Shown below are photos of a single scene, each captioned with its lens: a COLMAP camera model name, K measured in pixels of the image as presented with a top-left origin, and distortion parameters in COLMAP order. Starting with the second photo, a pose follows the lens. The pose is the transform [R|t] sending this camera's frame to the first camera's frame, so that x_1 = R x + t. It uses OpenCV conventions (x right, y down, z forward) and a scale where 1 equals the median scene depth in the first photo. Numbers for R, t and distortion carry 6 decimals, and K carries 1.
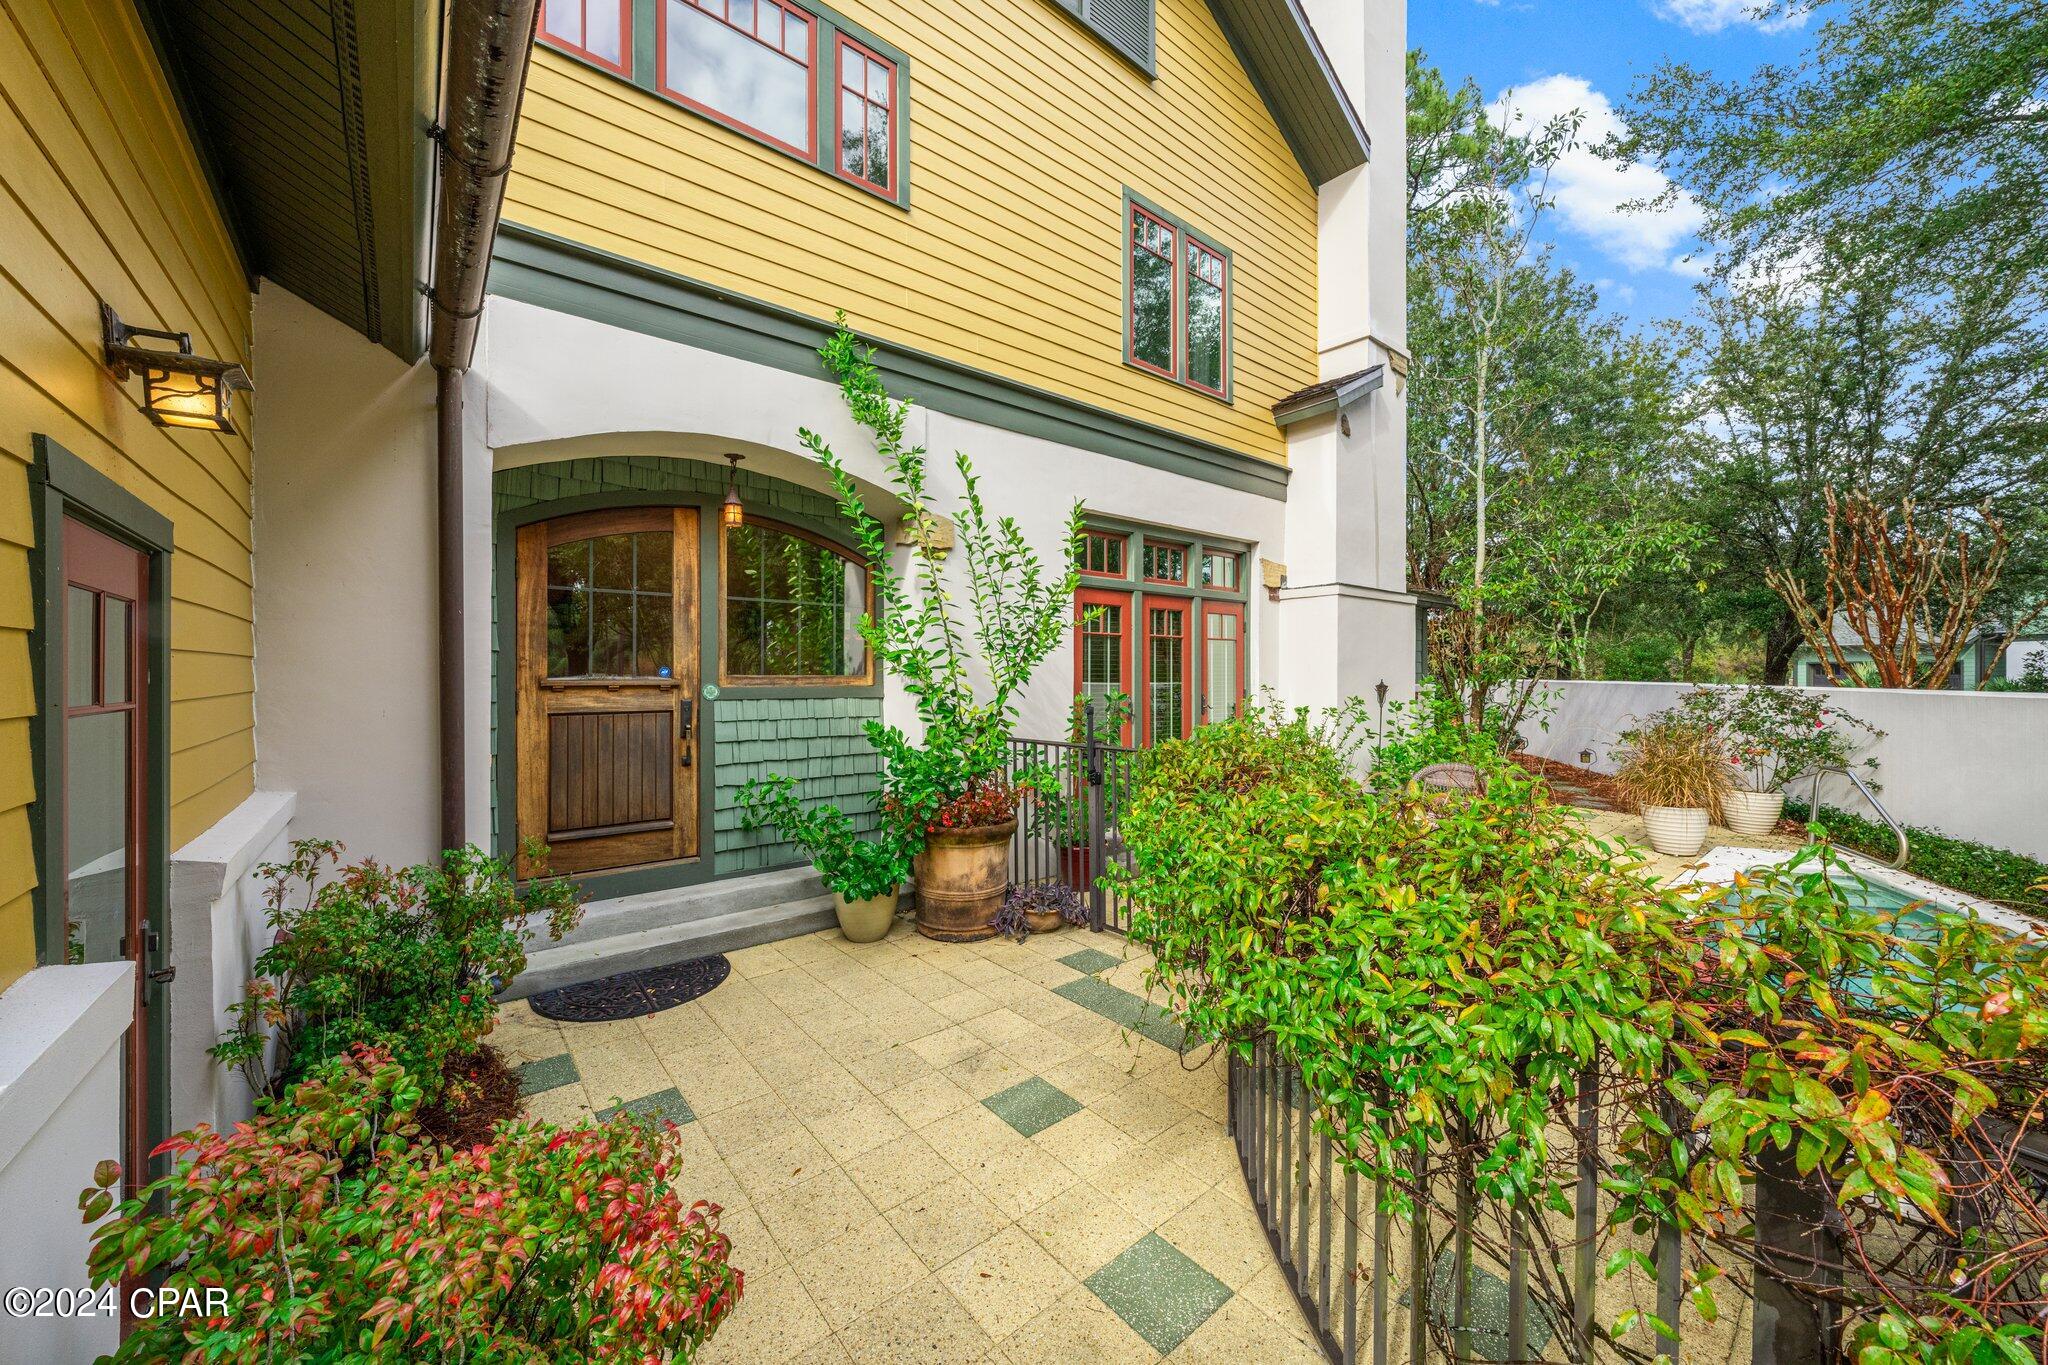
lens RADIAL K [[743.5, 0, 1027.8], [0, 743.5, 671.7], [0, 0, 1]] dist [0.002693, 0.000251]
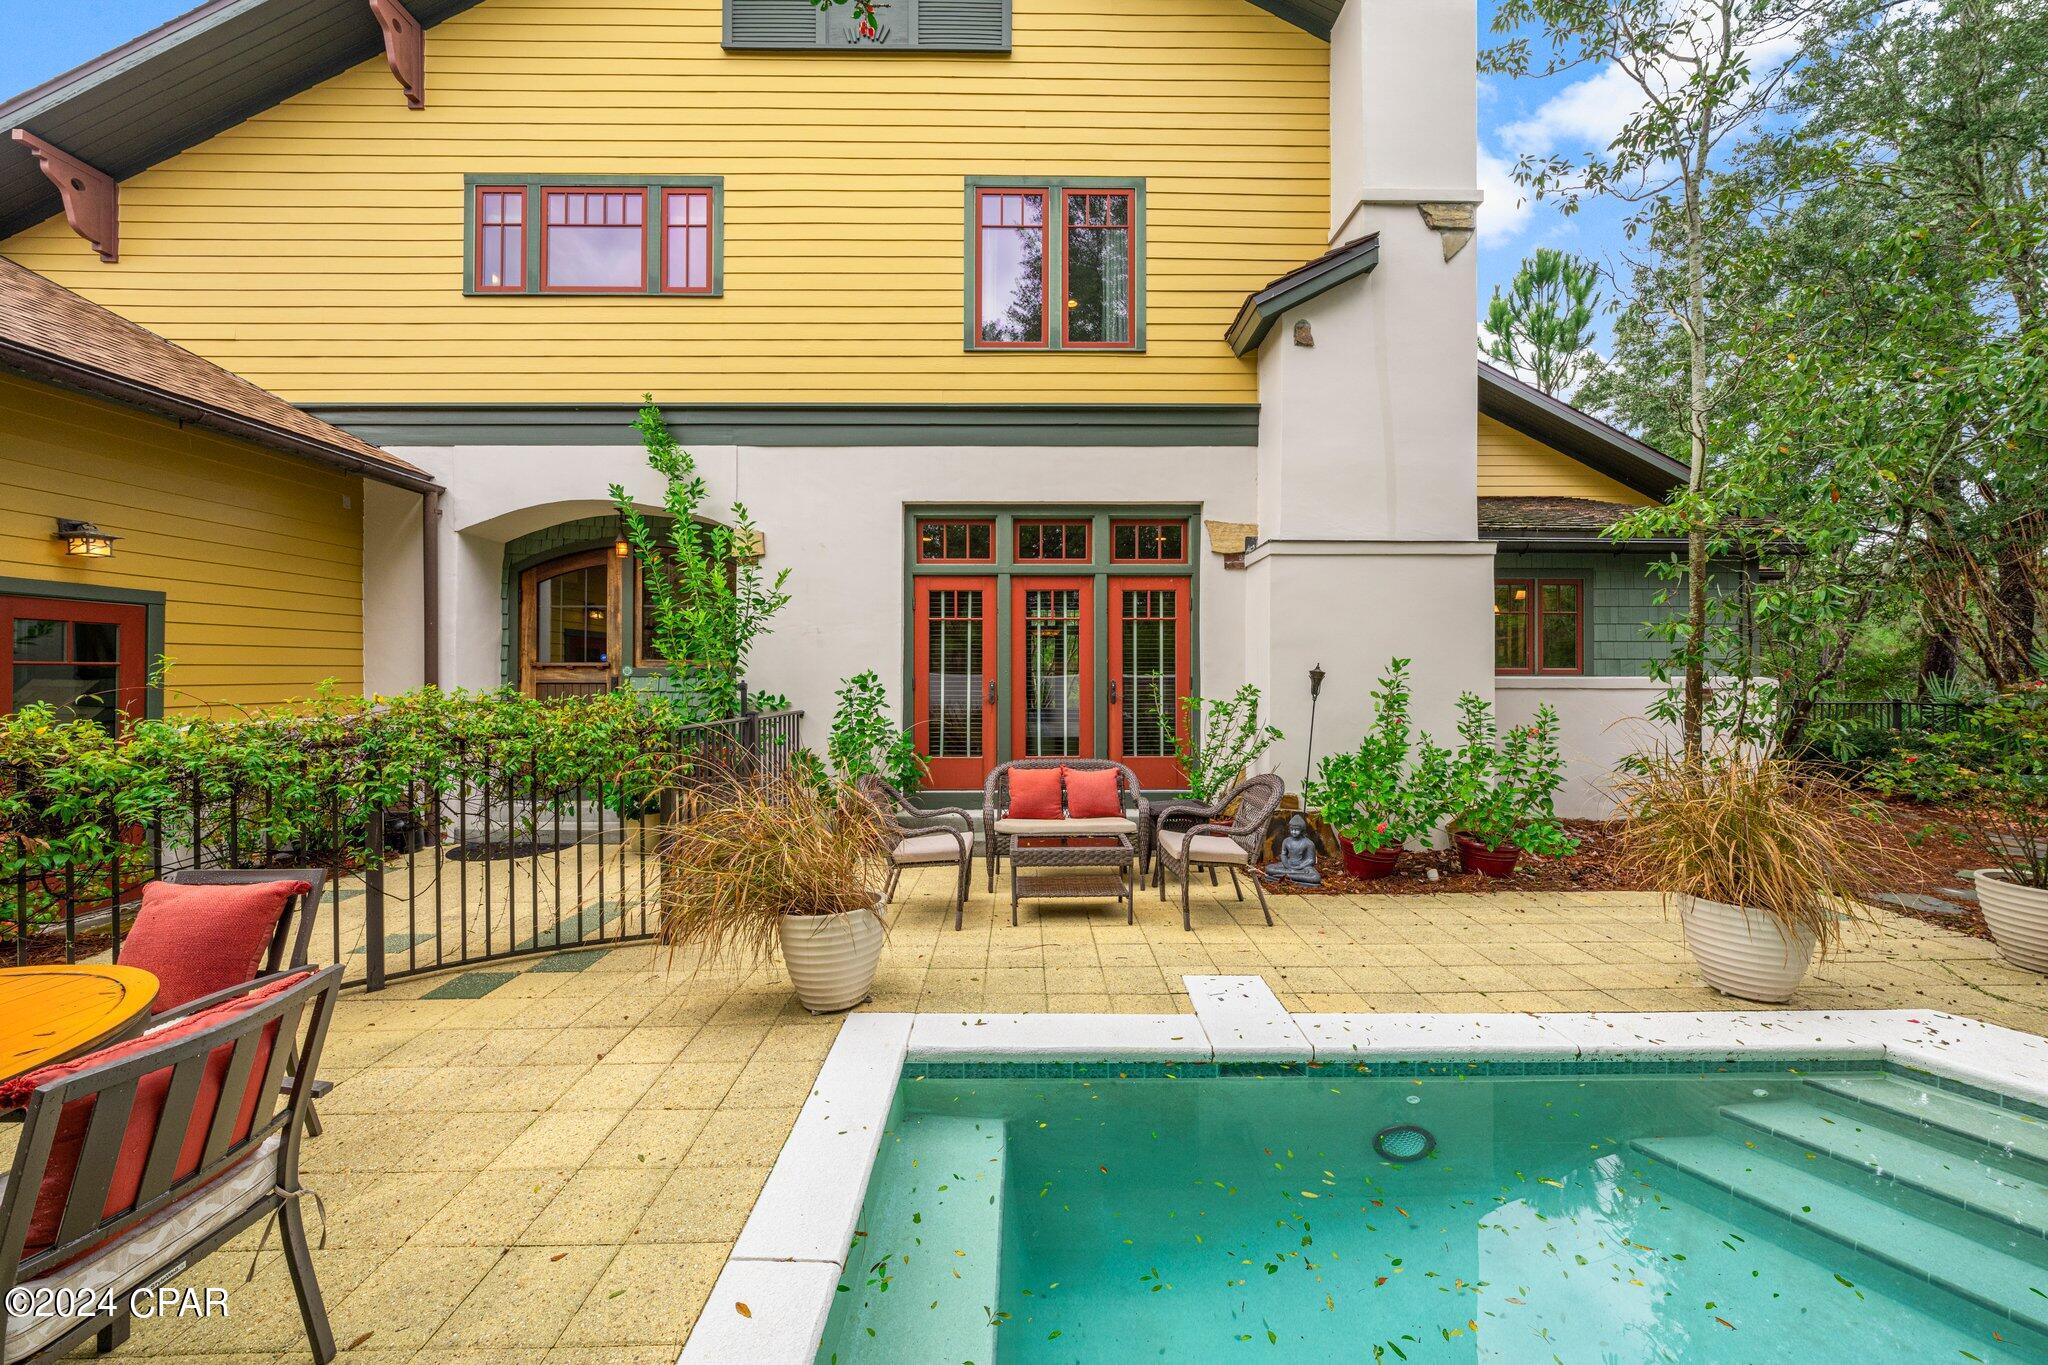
lens RADIAL K [[697.6, 0, 1059.0], [0, 697.6, 670.8], [0, 0, 1]] dist [-0.006386, -0.000015]
pose [[0.779717, -0.003956, -0.626119, 0.769467], [-0.000045, 0.999980, -0.006375, 0.024784], [0.626132, 0.005000, 0.779701, 0.323178]]
